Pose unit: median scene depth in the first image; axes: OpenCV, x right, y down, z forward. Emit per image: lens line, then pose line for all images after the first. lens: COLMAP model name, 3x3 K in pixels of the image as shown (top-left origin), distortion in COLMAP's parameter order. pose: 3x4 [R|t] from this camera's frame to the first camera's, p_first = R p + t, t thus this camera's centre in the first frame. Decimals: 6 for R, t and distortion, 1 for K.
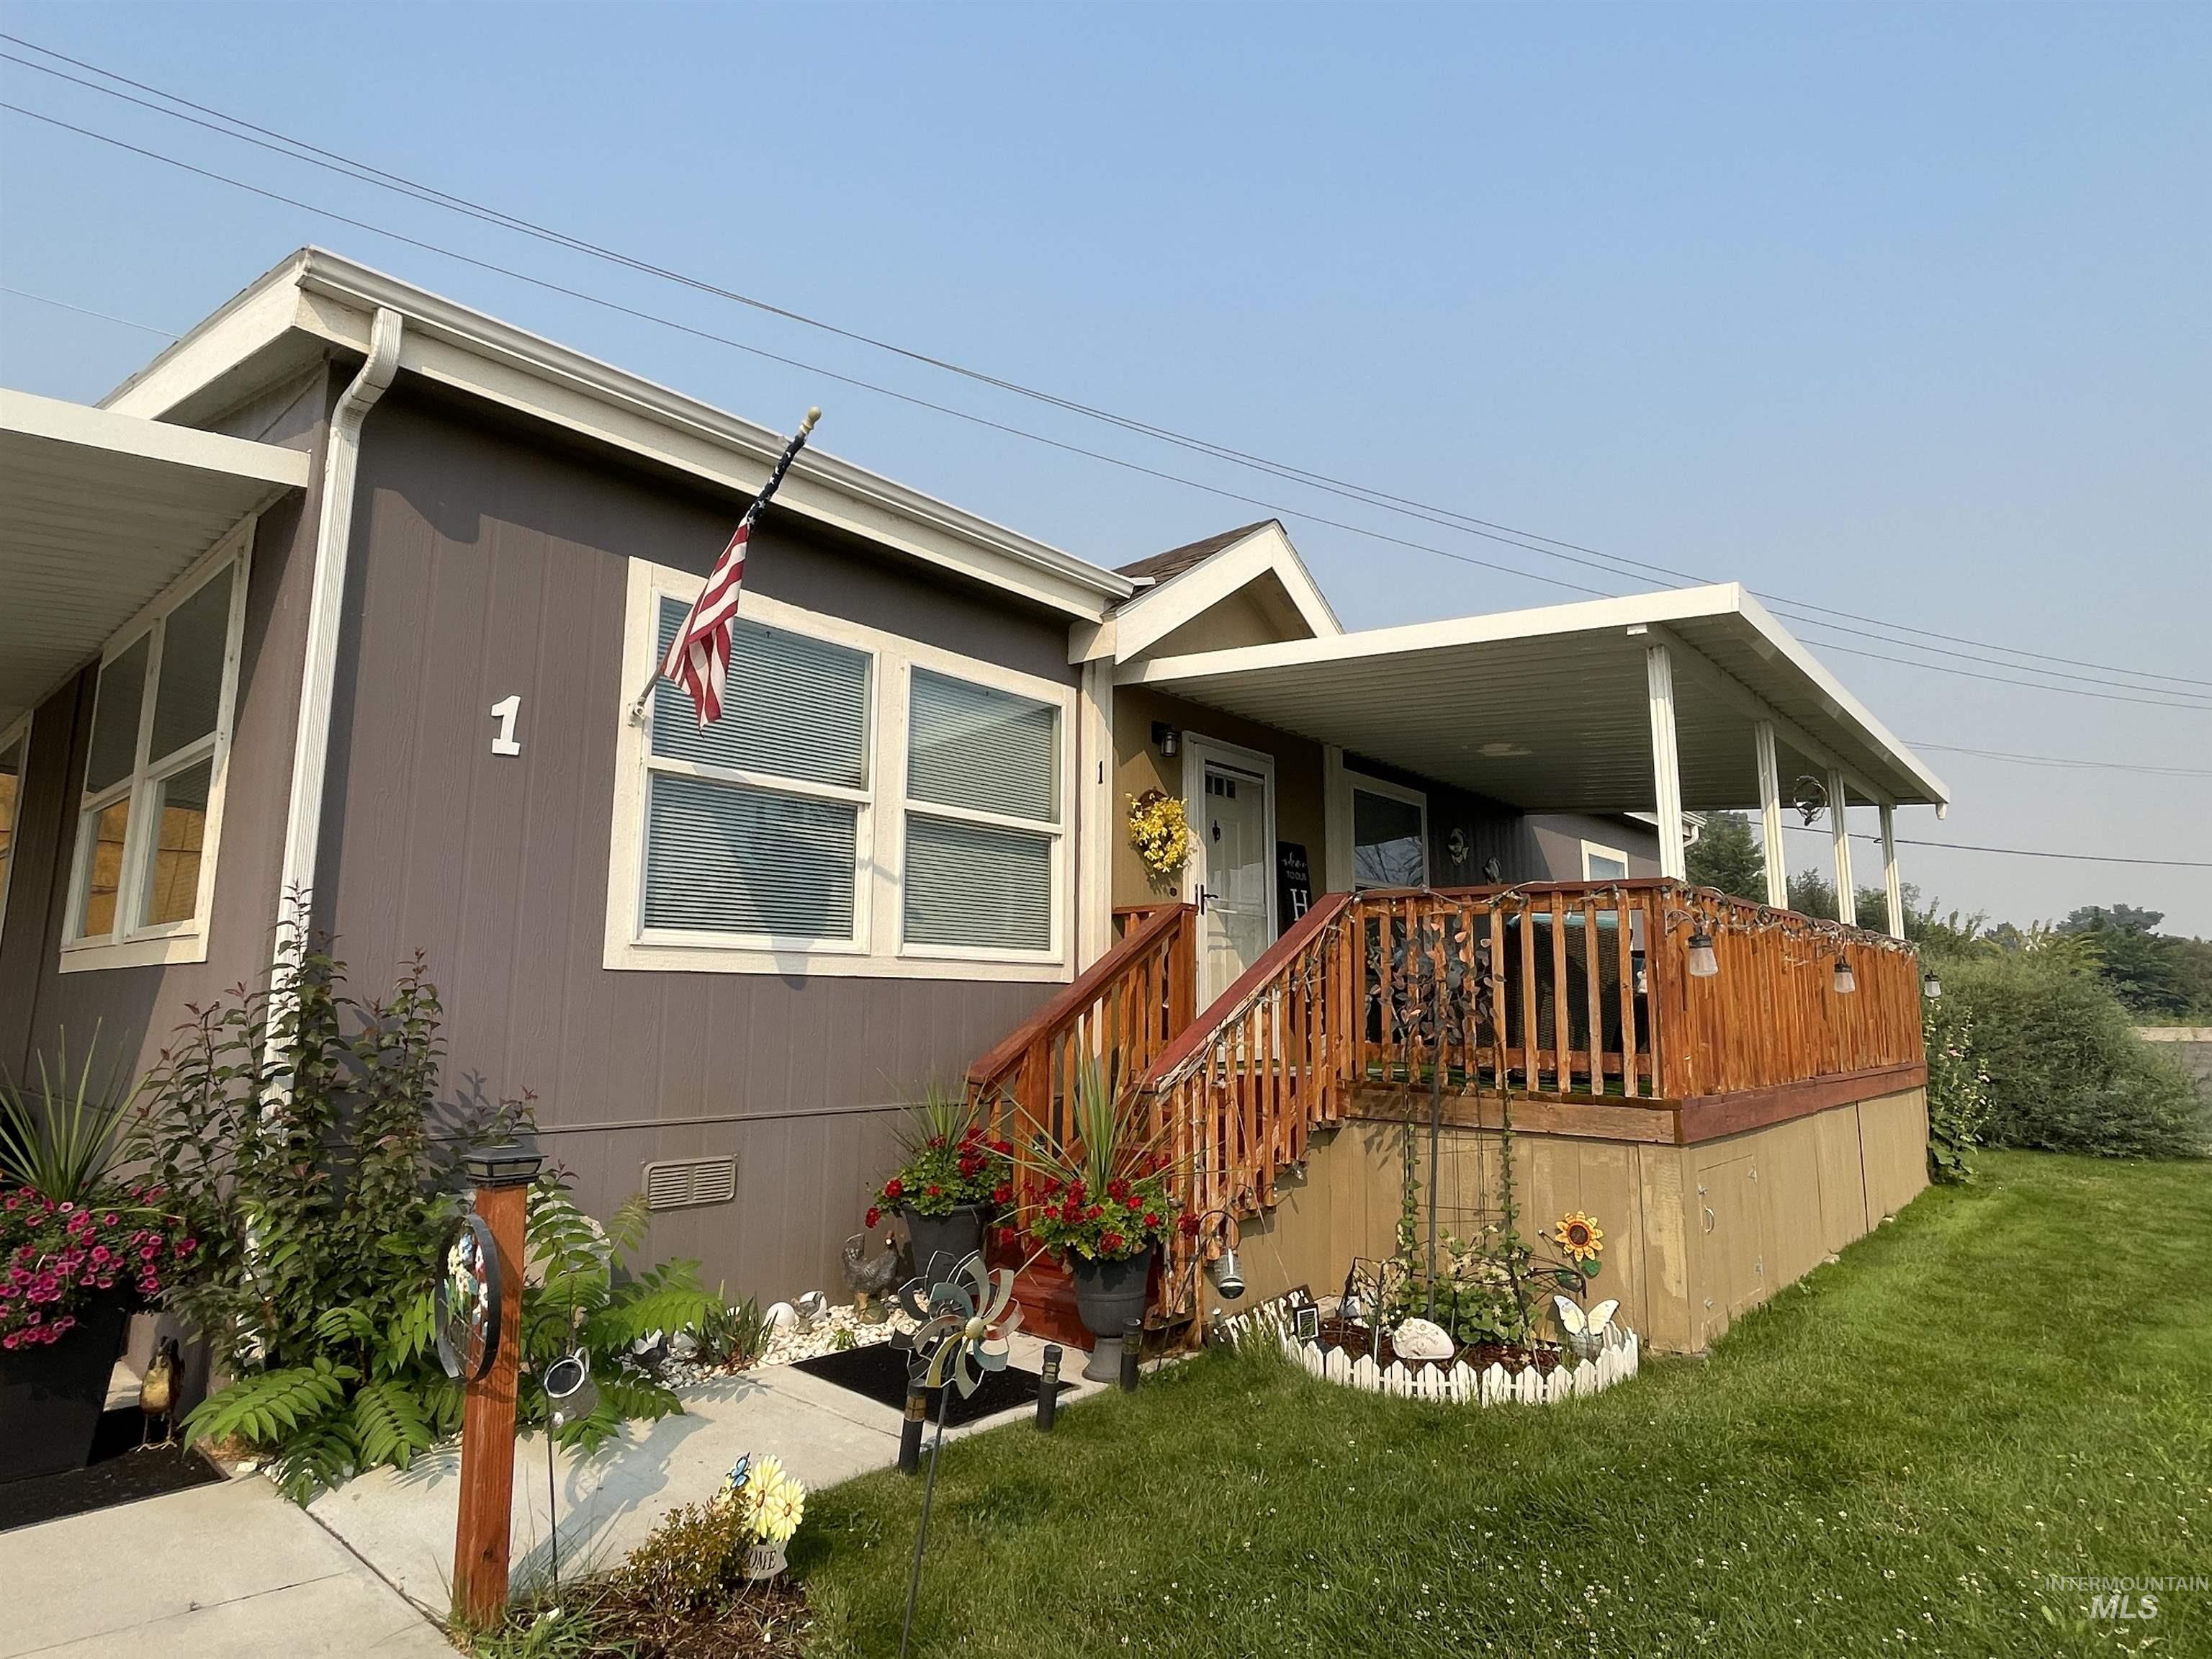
lens RADIAL K [[1215.3, 0, 1120.8], [0, 1215.3, 831.9], [0, 0, 1]] dist [-0.013019, -0.000742]
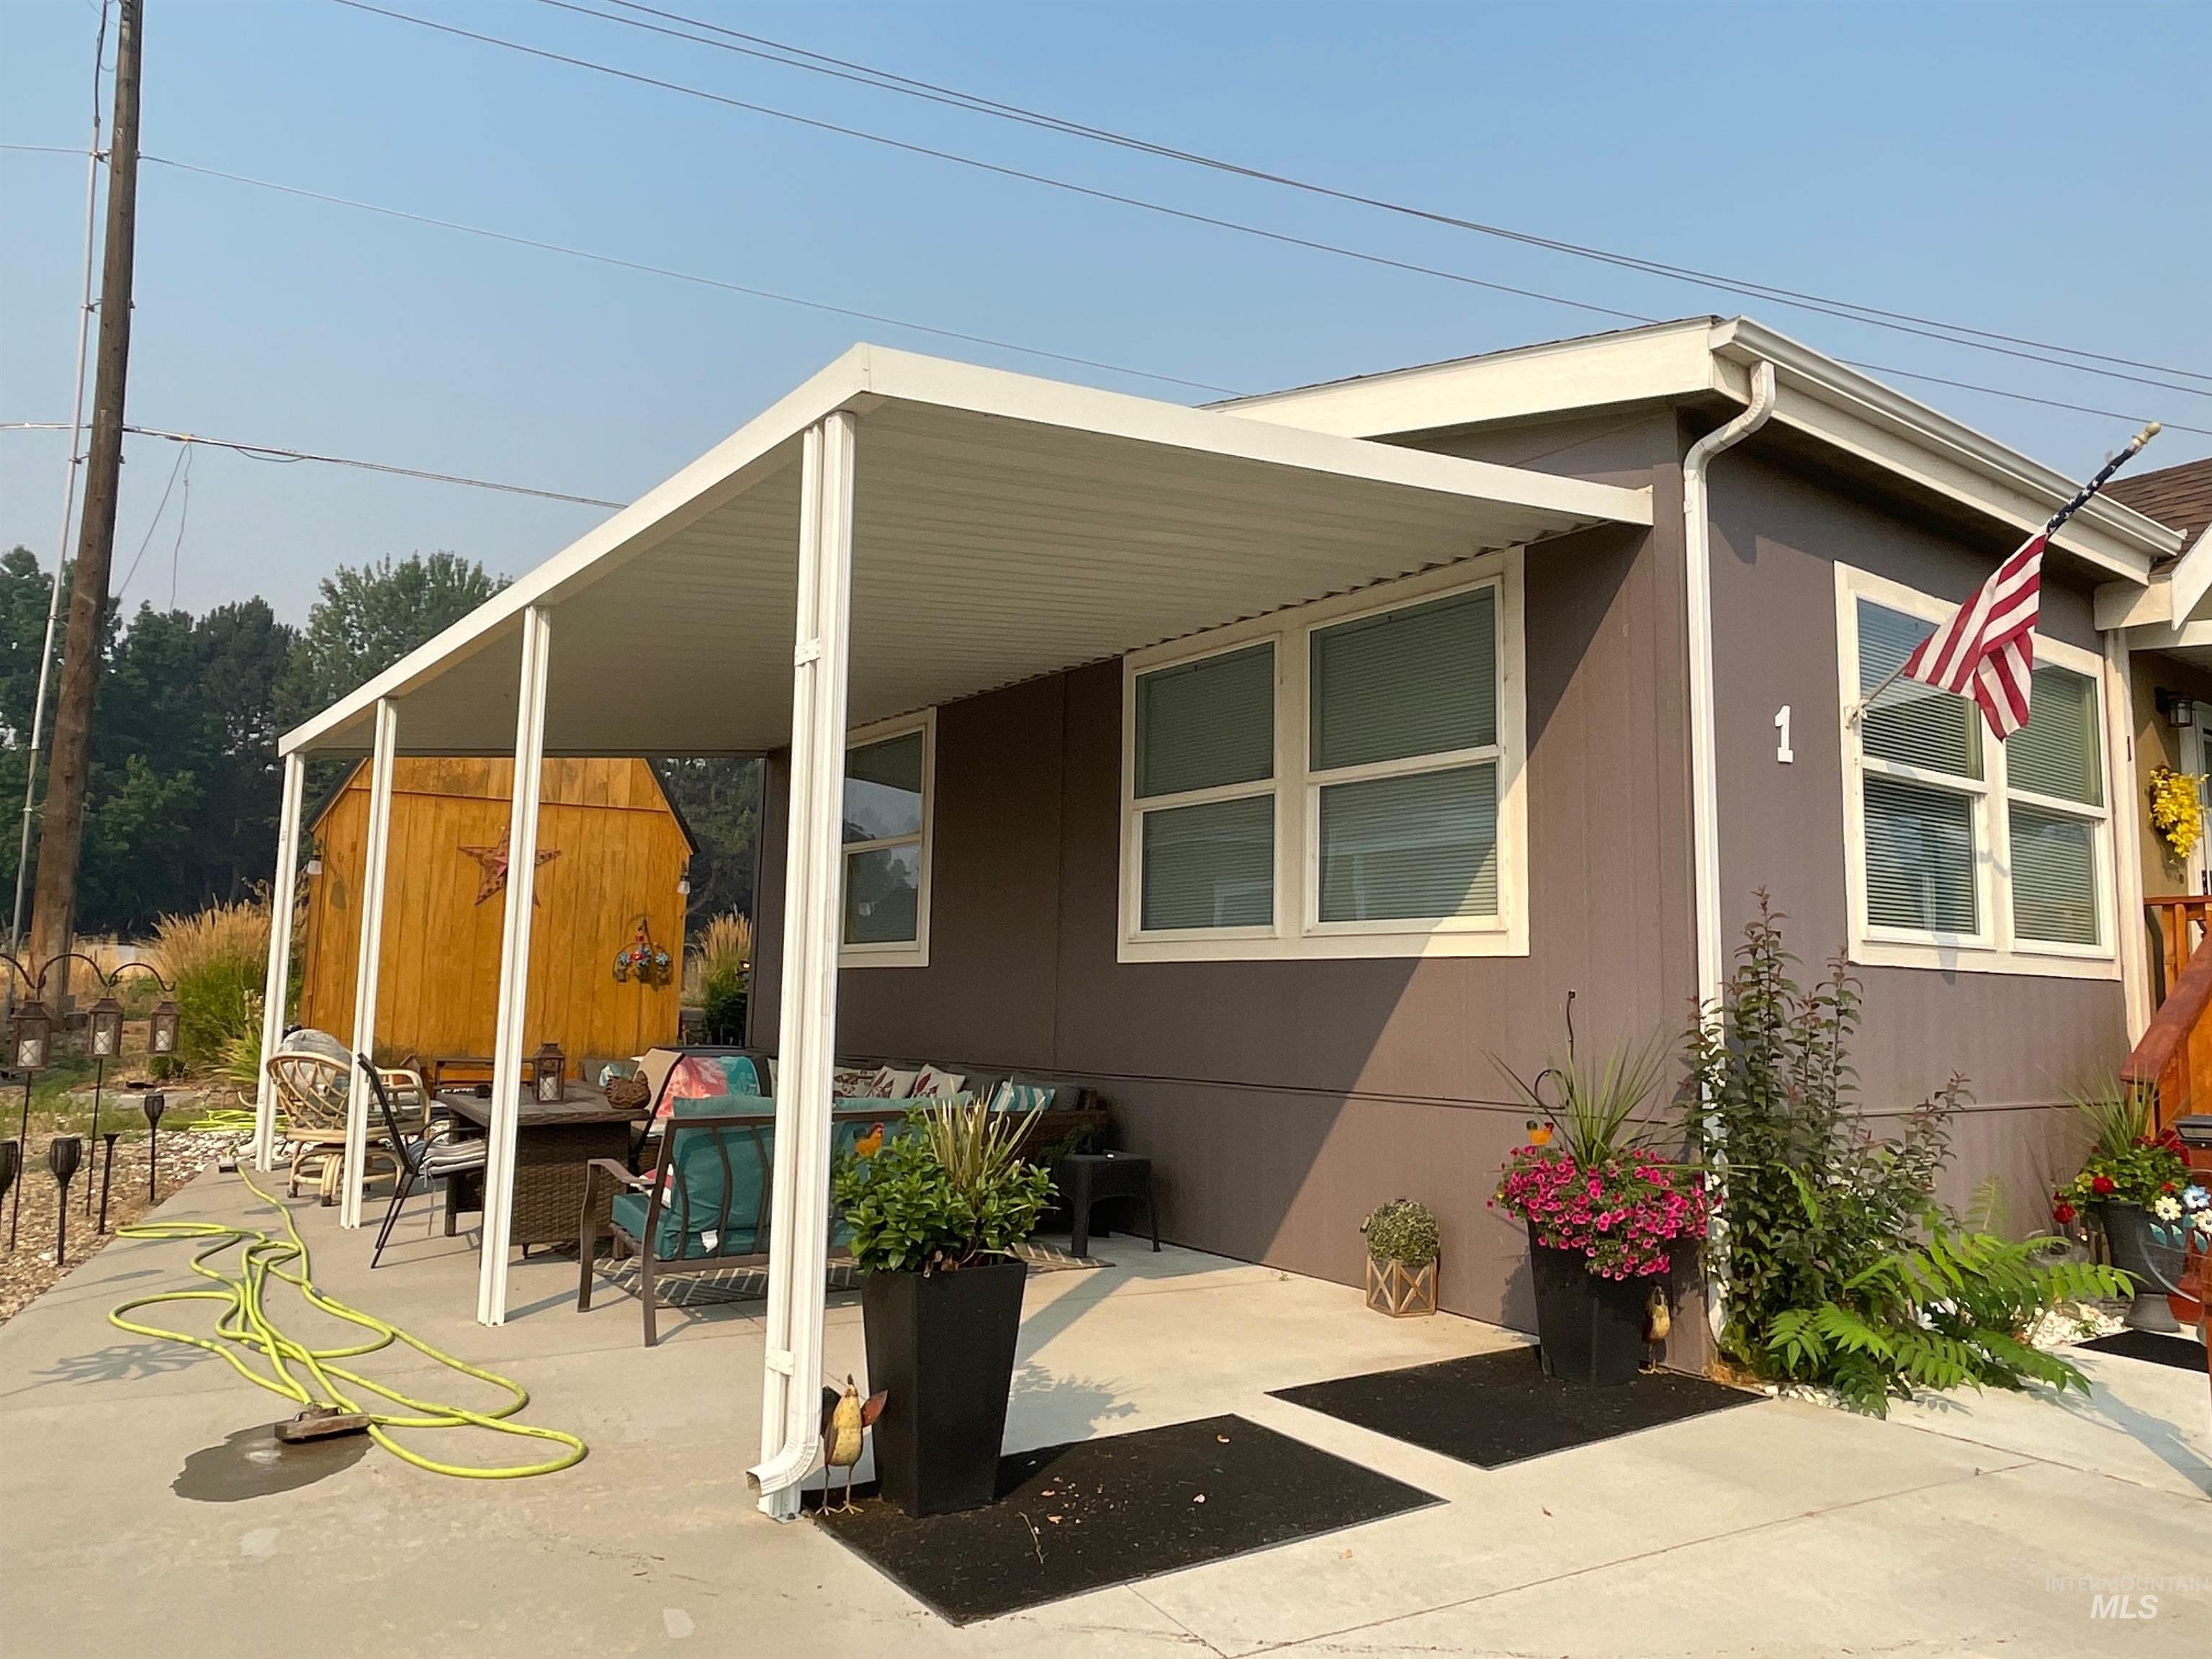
lens RADIAL K [[1561.2, 0, 1112.8], [0, 1561.2, 819.8], [0, 0, 1]] dist [-0.006693, -0.011451]
pose [[0.975398, -0.011826, -0.220133, -0.620007], [0.017033, 0.999618, 0.021769, -0.042163], [0.219792, -0.024983, 0.975227, -0.365892]]
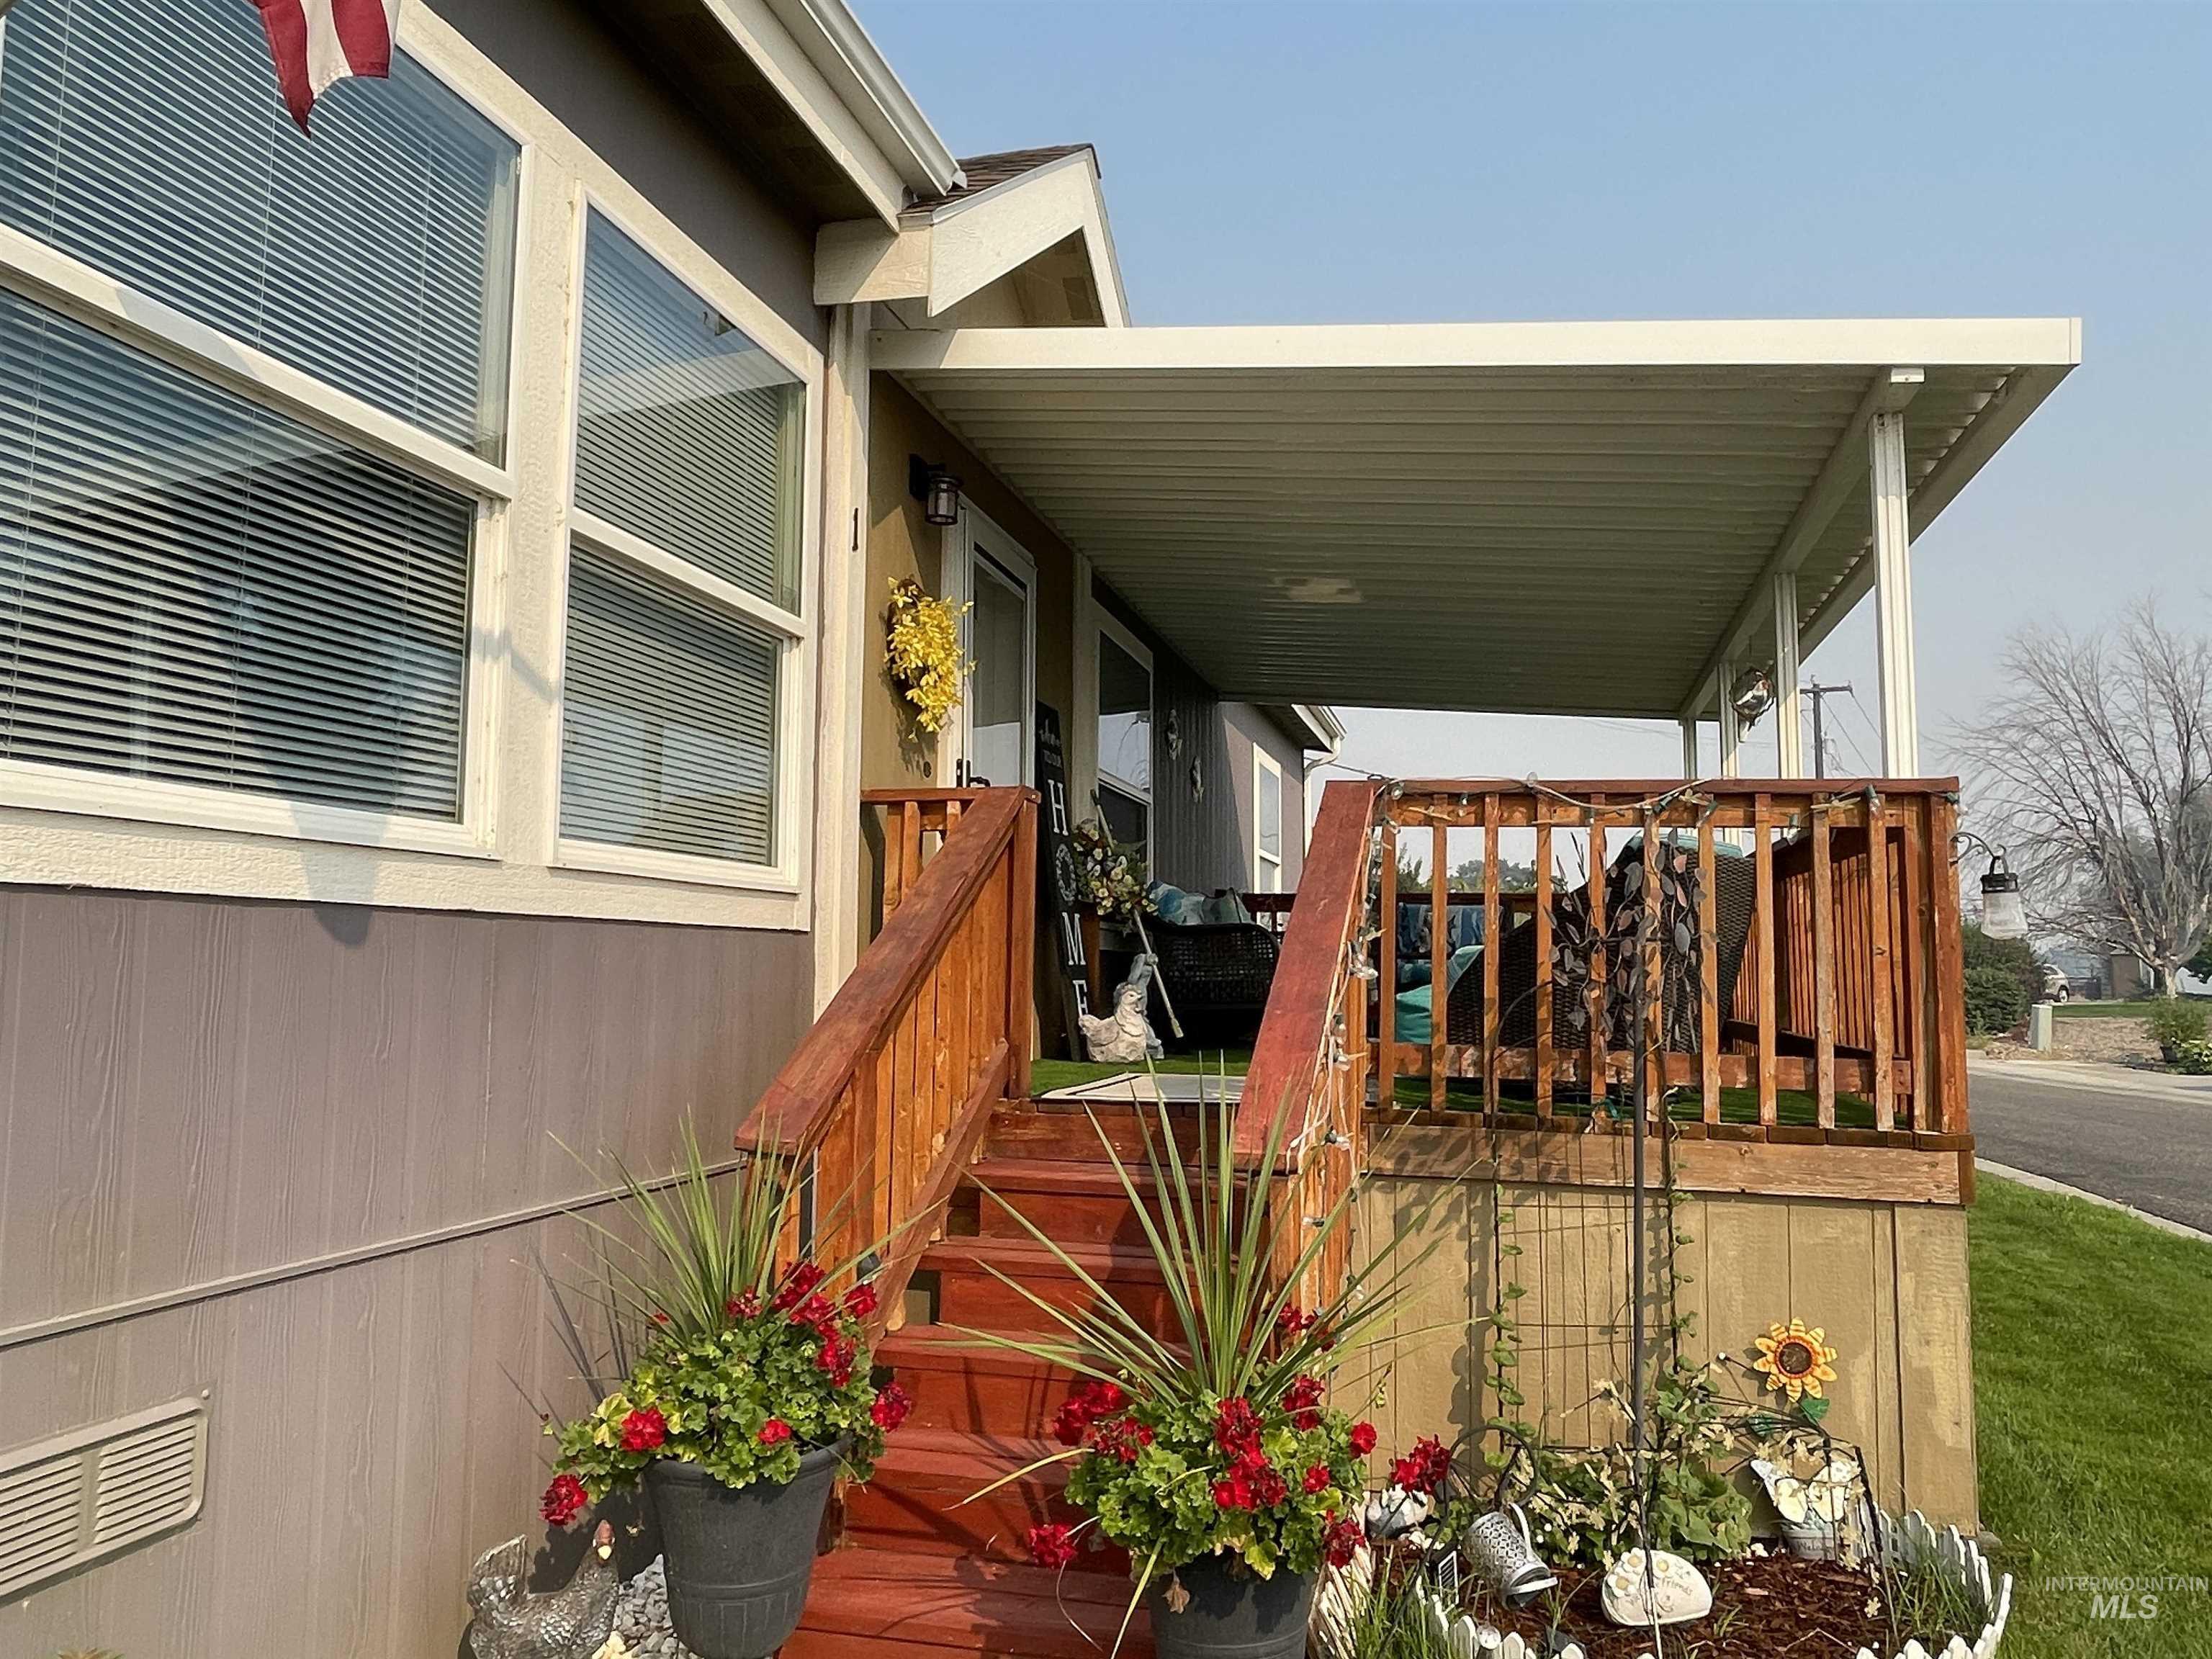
lens RADIAL K [[1561.2, 0, 1123.1], [0, 1561.2, 834.5], [0, 0, 1]] dist [-0.006693, -0.011451]
pose [[0.895494, 0.040989, 0.443182, -0.253351], [-0.068756, 0.996537, 0.046761, 0.052444], [-0.439730, -0.072345, 0.895211, 0.424603]]
